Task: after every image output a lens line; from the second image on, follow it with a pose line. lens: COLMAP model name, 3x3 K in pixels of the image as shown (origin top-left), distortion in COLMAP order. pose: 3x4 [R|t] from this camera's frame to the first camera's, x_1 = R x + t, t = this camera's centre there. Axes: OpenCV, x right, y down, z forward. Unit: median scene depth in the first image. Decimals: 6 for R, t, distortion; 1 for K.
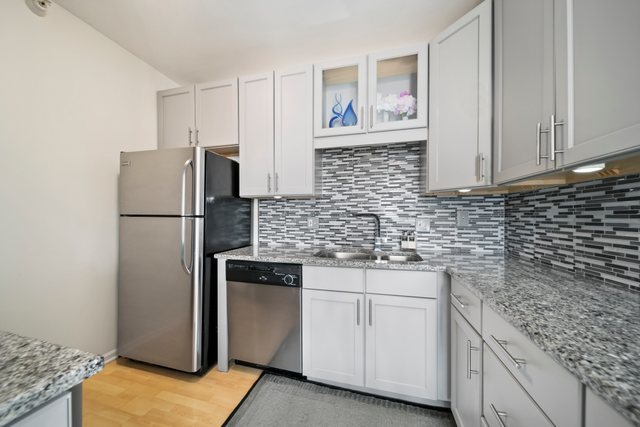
lens RADIAL K [[225.5, 0, 317.7], [0, 225.5, 214.3], [0, 0, 1]] dist [-0.001248, -0.000168]
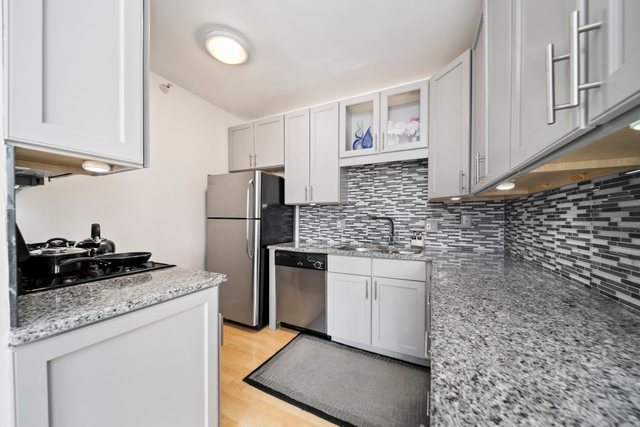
lens RADIAL K [[227.6, 0, 319.2], [0, 227.6, 216.0], [0, 0, 1]] dist [-0.000589, -0.000070]
pose [[0.980269, 0.000637, -0.197665, 0.129352], [-0.001926, 0.999978, -0.006330, -0.000283], [0.197656, 0.006586, 0.980249, -0.304525]]
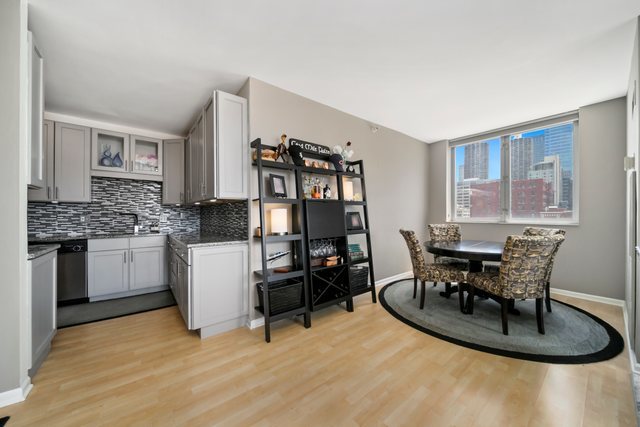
lens RADIAL K [[227.6, 0, 319.2], [0, 227.6, 216.0], [0, 0, 1]] dist [-0.000589, -0.000070]
pose [[0.598568, -0.002093, 0.801069, -0.366783], [-0.002694, 0.999986, 0.004625, 0.006286], [-0.801067, -0.004926, 0.598554, -1.461498]]
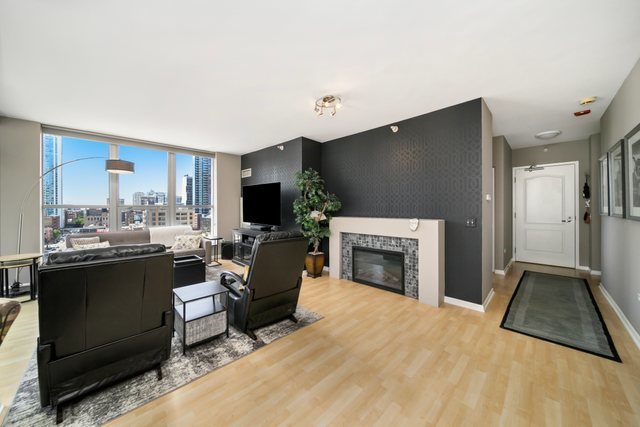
lens RADIAL K [[227.6, 0, 319.2], [0, 227.6, 216.0], [0, 0, 1]] dist [-0.000589, -0.000070]
pose [[-0.500646, 0.036419, -0.864886, 1.113255], [0.004694, 0.999214, 0.039358, -0.045164], [0.865639, 0.015645, -0.500423, -0.928510]]
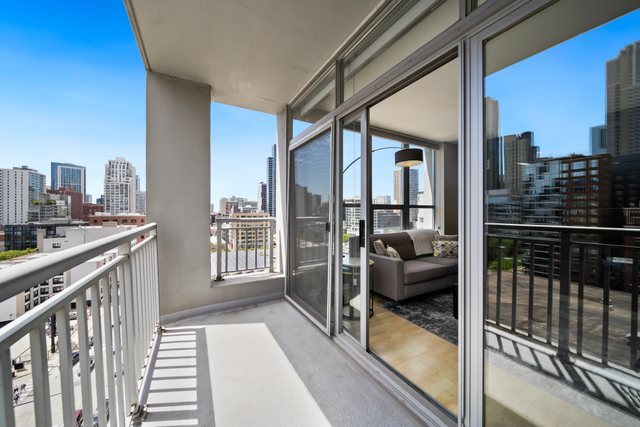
lens RADIAL K [[225.5, 0, 317.7], [0, 225.5, 214.3], [0, 0, 1]] dist [-0.001248, -0.000168]
pose [[-0.712615, 0.011822, -0.701456, 1.920648], [0.002597, 0.999896, 0.014214, -0.009902], [0.701551, 0.008308, -0.712571, -2.789385]]
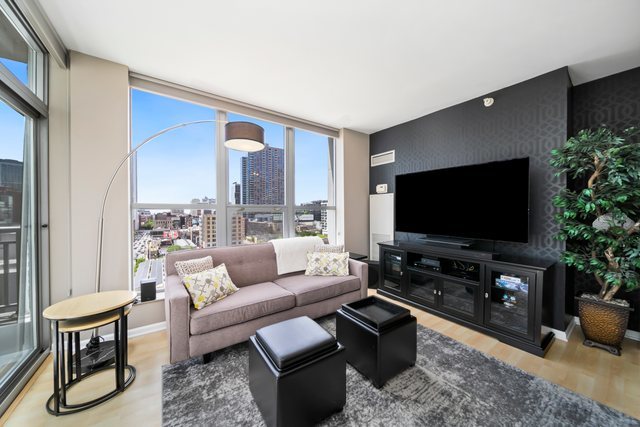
lens RADIAL K [[225.5, 0, 317.7], [0, 225.5, 214.3], [0, 0, 1]] dist [-0.001248, -0.000168]
pose [[-0.640123, 0.013692, -0.768150, 0.892812], [0.007910, 0.999906, 0.011231, -0.019858], [0.768231, 0.001113, -0.640171, -2.477163]]
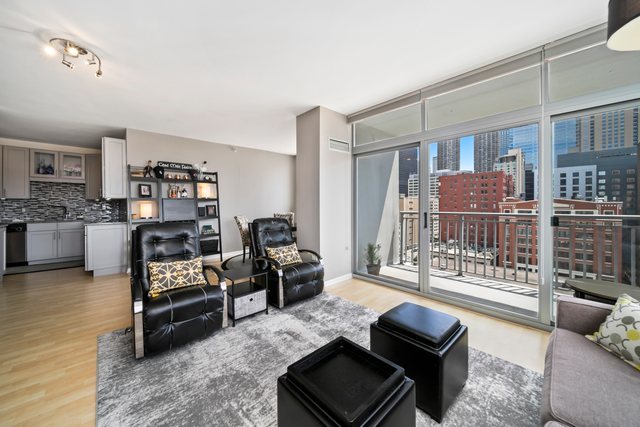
lens RADIAL K [[232.3, 0, 312.0], [0, 232.3, 207.2], [0, 0, 1]] dist [-0.001021, -0.000163]
pose [[0.535184, -0.005082, 0.844720, -0.525097], [-0.000071, 0.999982, 0.006061, -0.006896], [-0.844736, -0.003304, 0.535173, -3.138802]]
